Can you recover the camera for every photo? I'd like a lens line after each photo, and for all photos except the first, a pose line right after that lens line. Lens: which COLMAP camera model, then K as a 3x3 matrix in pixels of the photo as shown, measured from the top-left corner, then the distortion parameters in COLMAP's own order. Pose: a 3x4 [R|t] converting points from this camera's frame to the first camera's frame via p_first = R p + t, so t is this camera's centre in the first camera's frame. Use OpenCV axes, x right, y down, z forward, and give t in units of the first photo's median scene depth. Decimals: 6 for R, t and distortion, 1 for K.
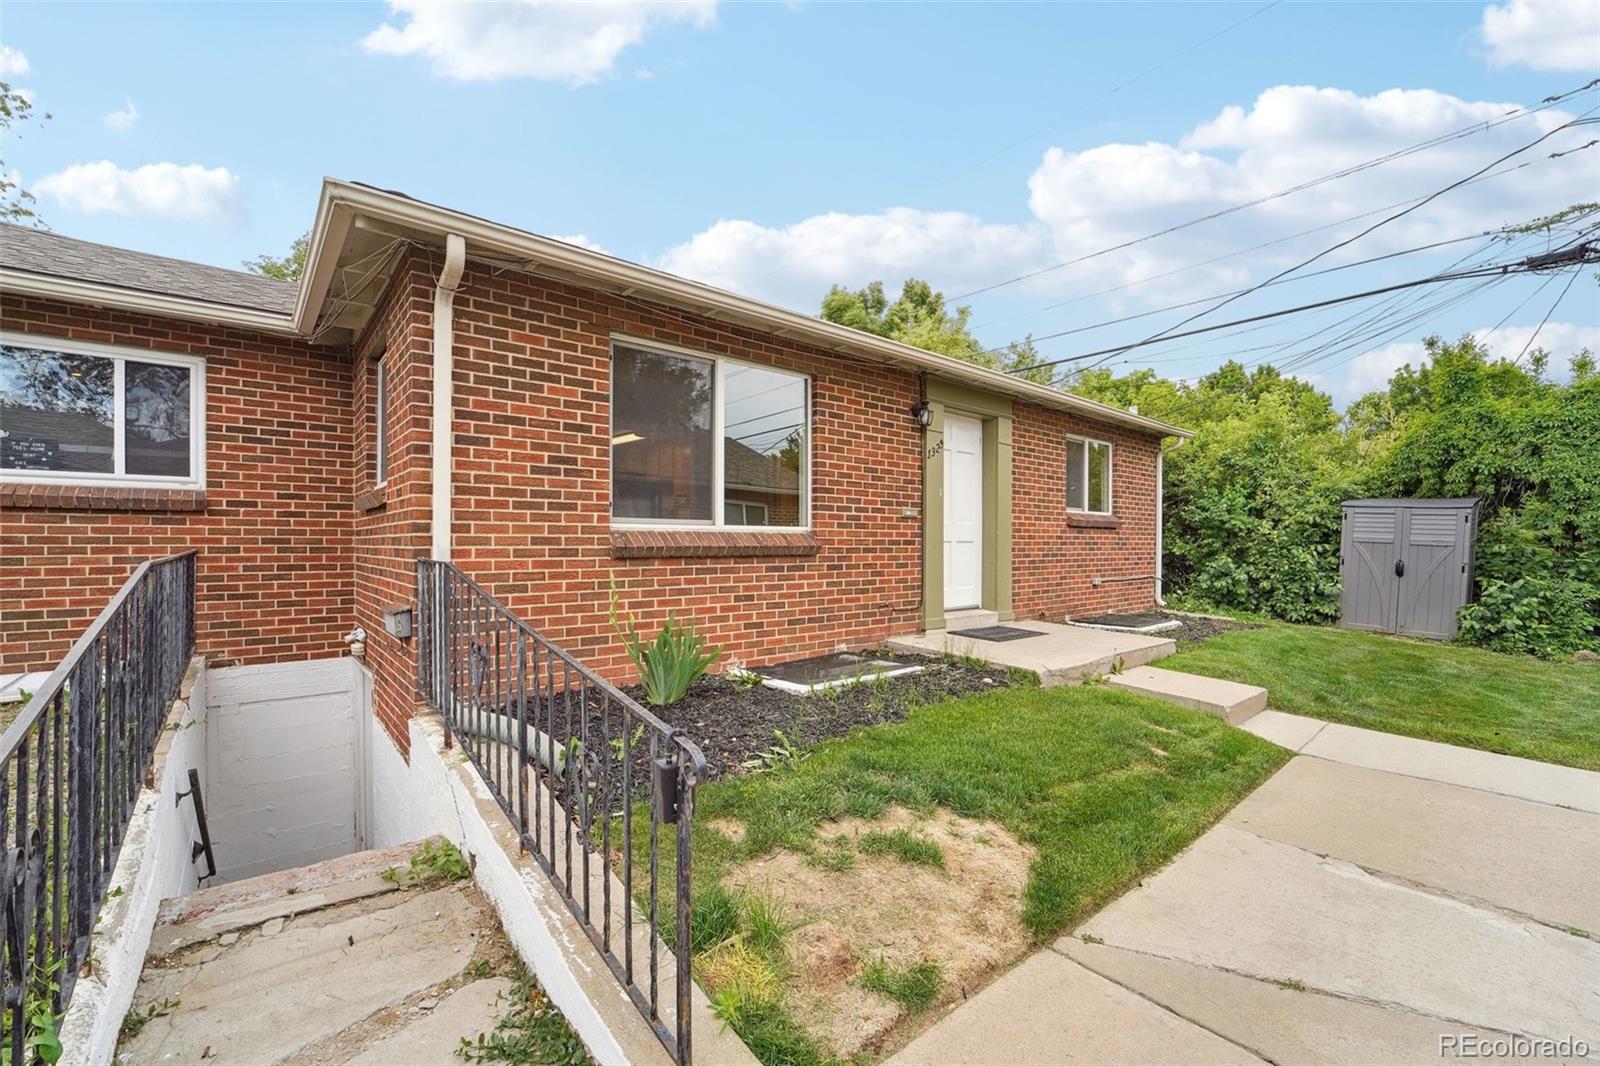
lens RADIAL K [[669.1, 0, 794.1], [0, 669.1, 542.3], [0, 0, 1]] dist [-0.011741, -0.000174]
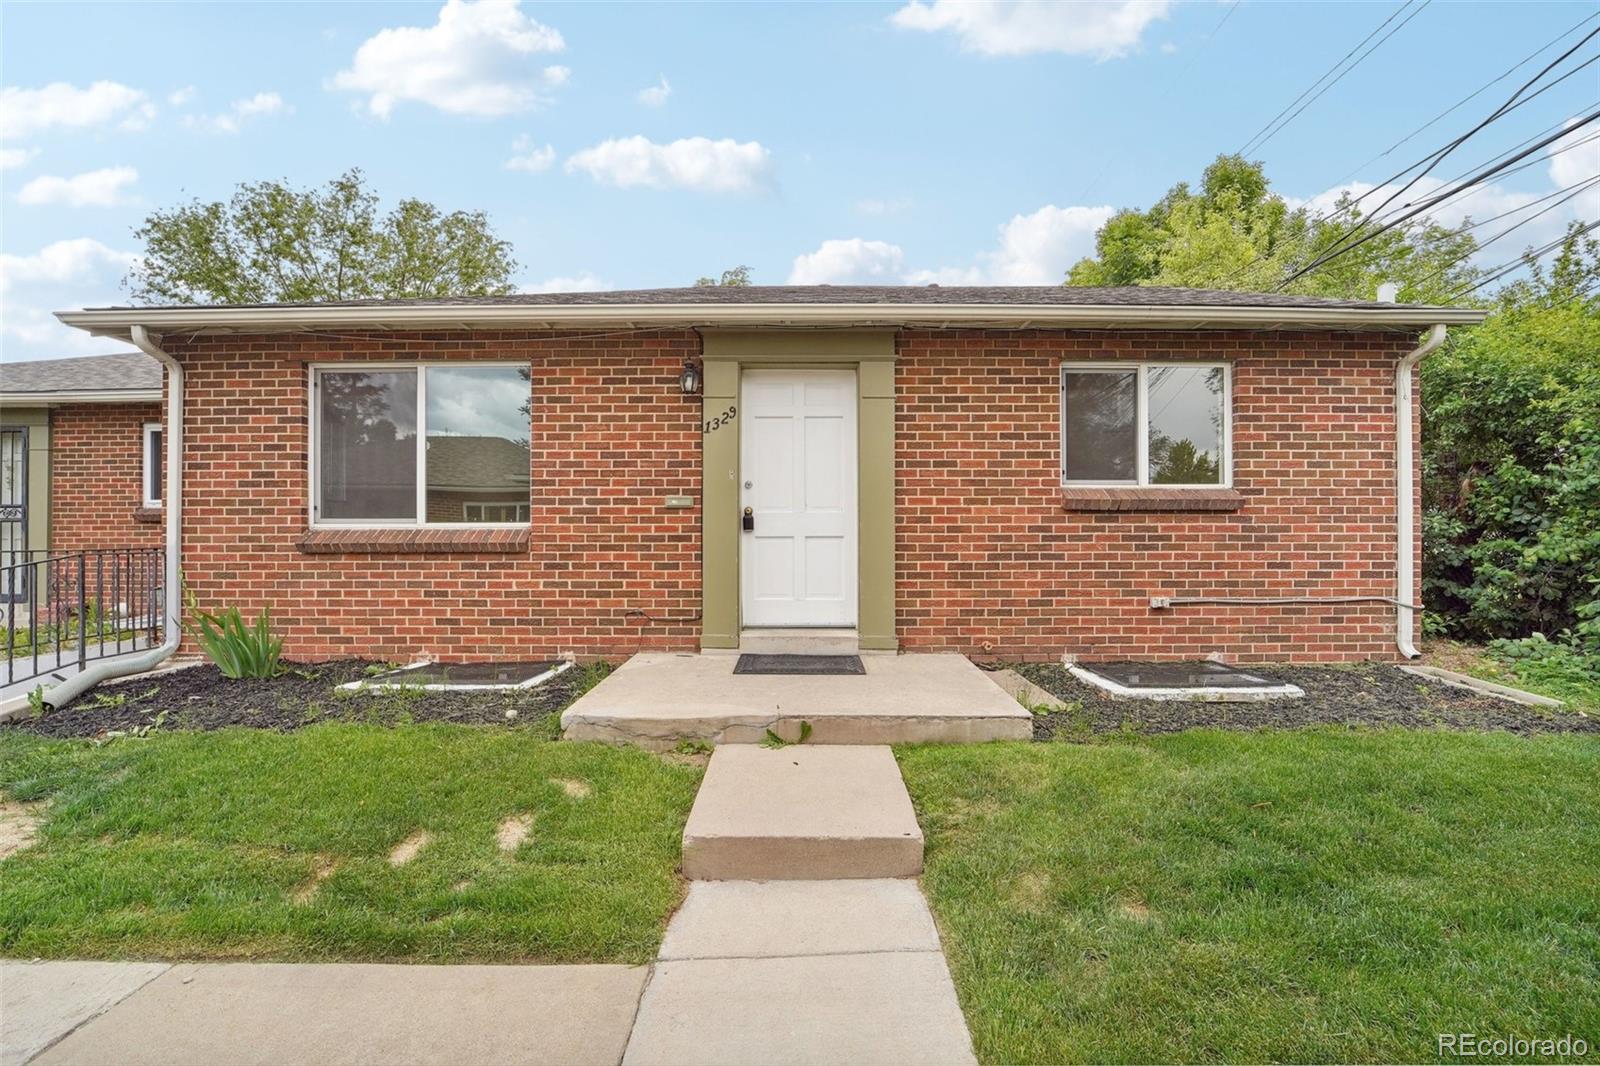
lens RADIAL K [[669.1, 0, 795.9], [0, 669.1, 527.0], [0, 0, 1]] dist [-0.011741, -0.000174]
pose [[0.756267, -0.010204, -0.654183, 1.027129], [0.004692, 0.999937, -0.010174, -0.005944], [0.654246, 0.004625, 0.756268, 0.596898]]
